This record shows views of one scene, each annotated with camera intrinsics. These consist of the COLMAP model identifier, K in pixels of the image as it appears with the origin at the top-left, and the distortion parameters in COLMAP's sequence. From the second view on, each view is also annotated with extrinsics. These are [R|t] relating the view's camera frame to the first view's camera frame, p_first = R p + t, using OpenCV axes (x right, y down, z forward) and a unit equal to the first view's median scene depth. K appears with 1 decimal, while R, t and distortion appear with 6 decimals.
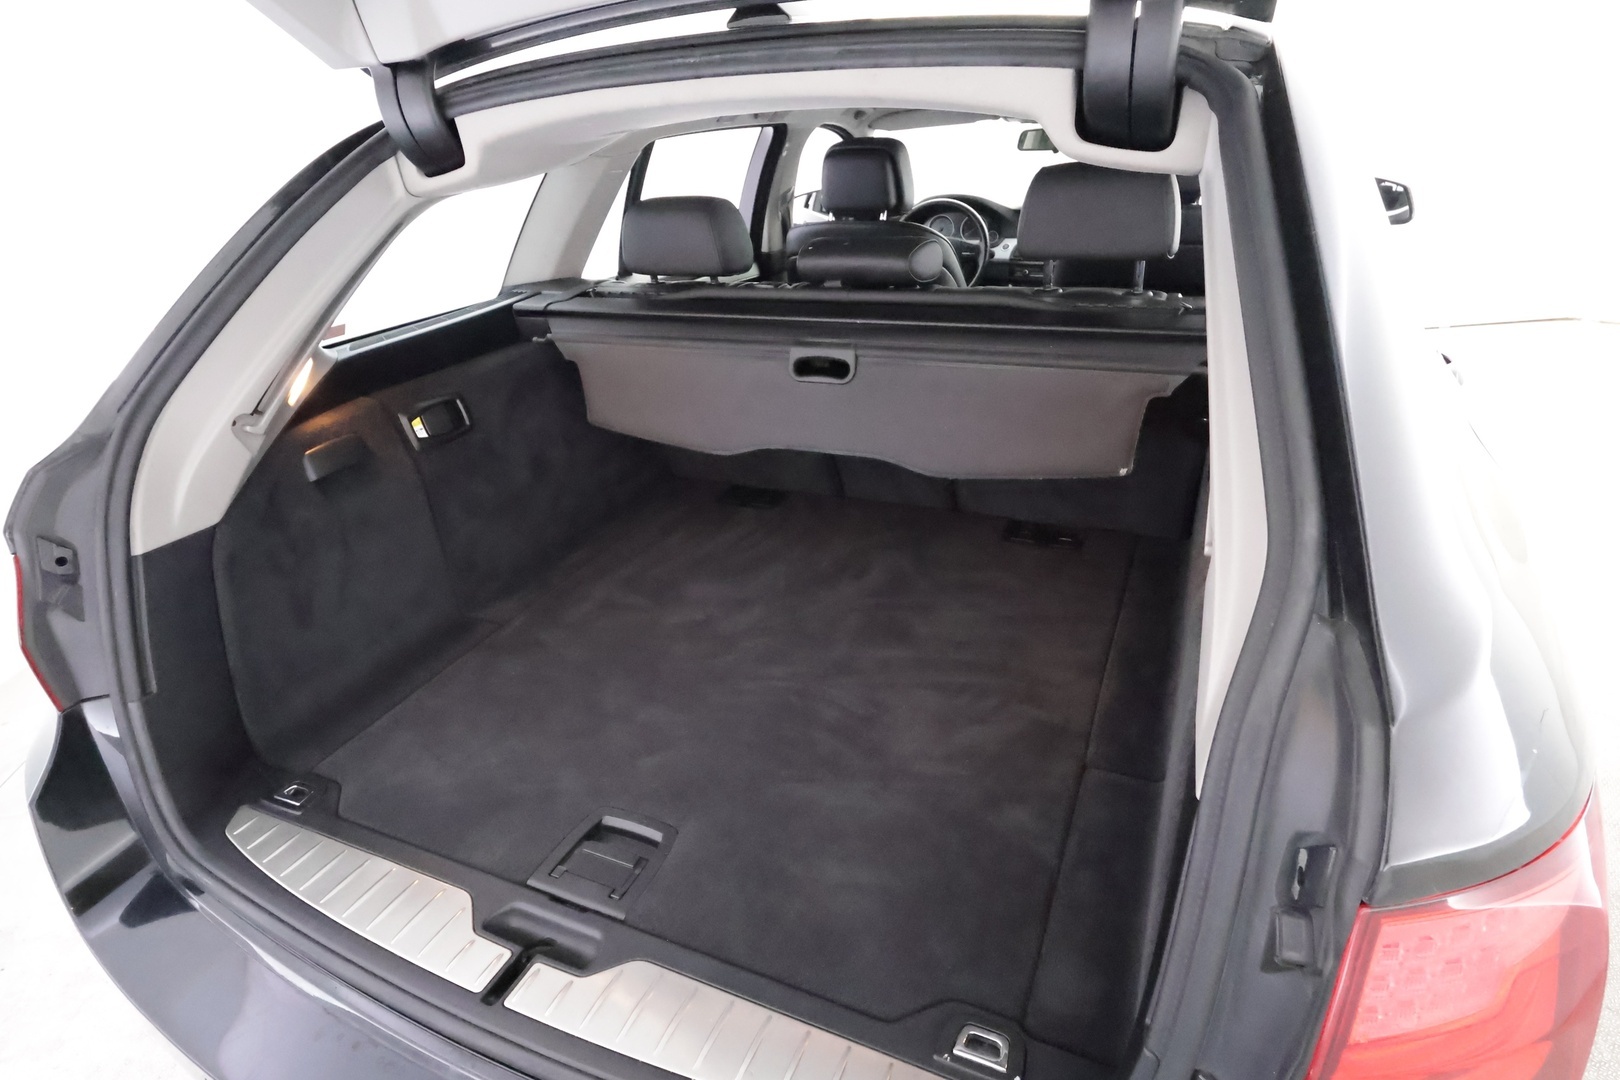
lens RADIAL K [[925.9, 0, 812.8], [0, 925.9, 576.5], [0, 0, 1]] dist [-0.009075, -0.000127]
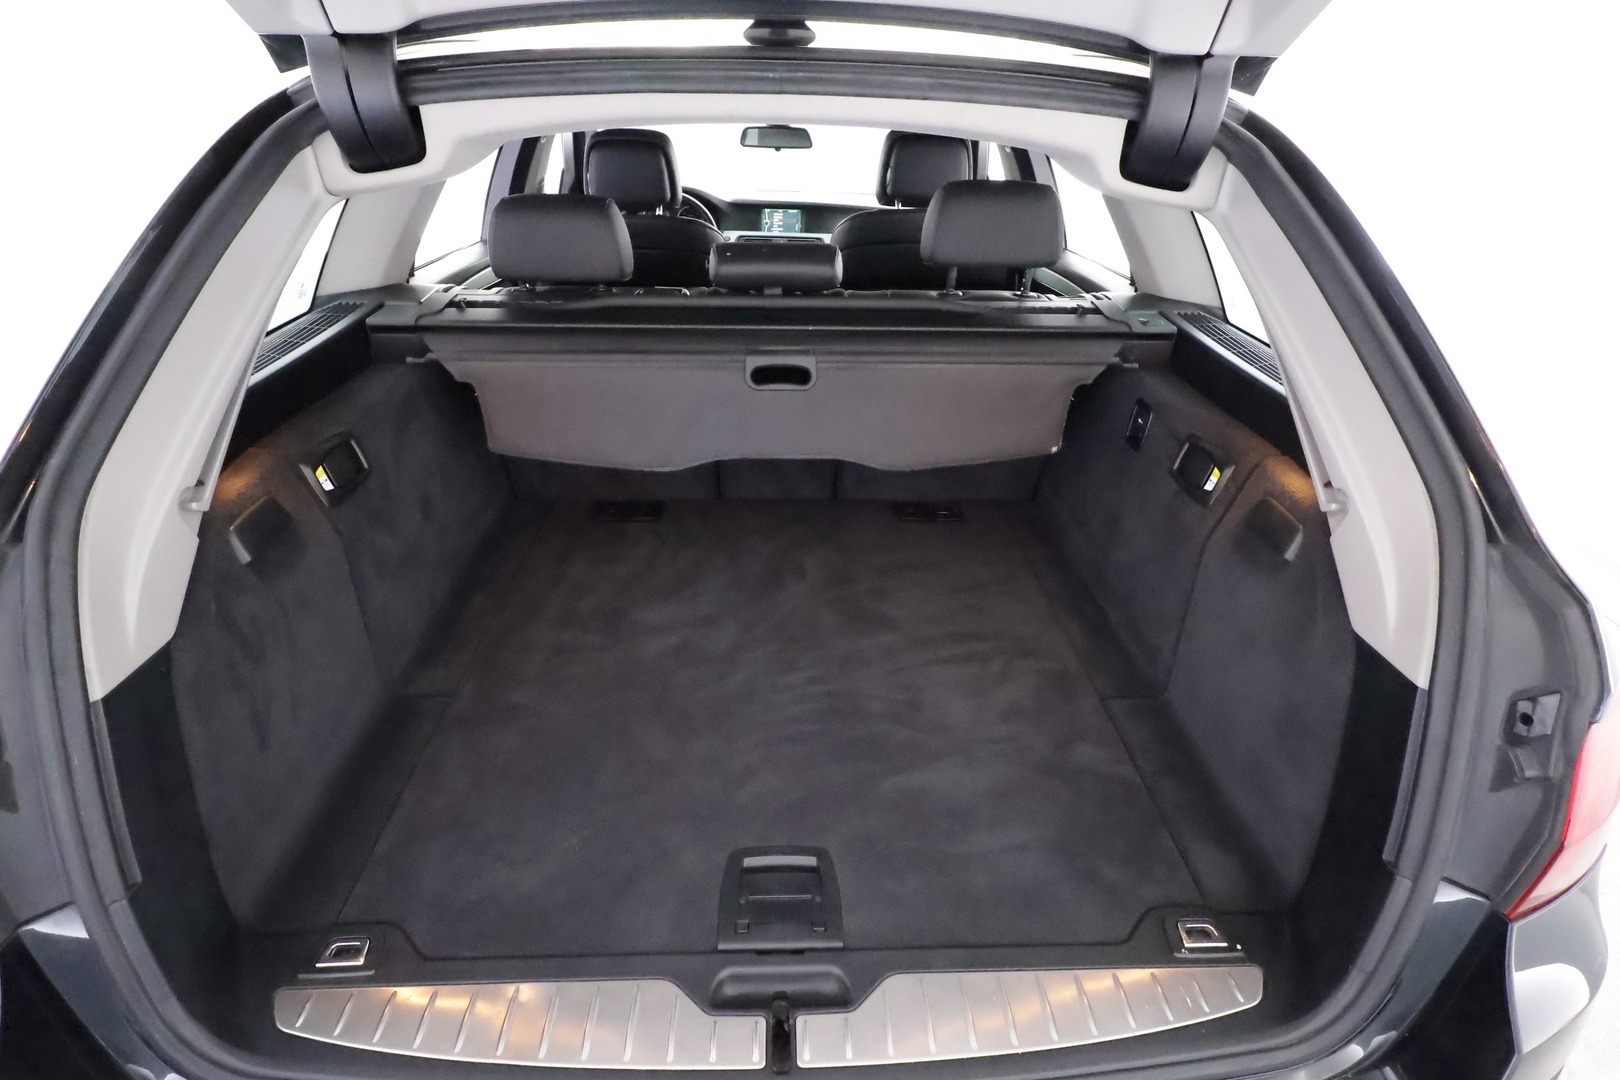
lens RADIAL K [[925.9, 0, 812.8], [0, 925.9, 576.5], [0, 0, 1]] dist [-0.009075, -0.000127]
pose [[0.876512, -0.159684, 0.454124, -0.469257], [0.148108, 0.987075, 0.061220, -0.067696], [-0.458030, 0.013599, 0.888833, 0.091075]]
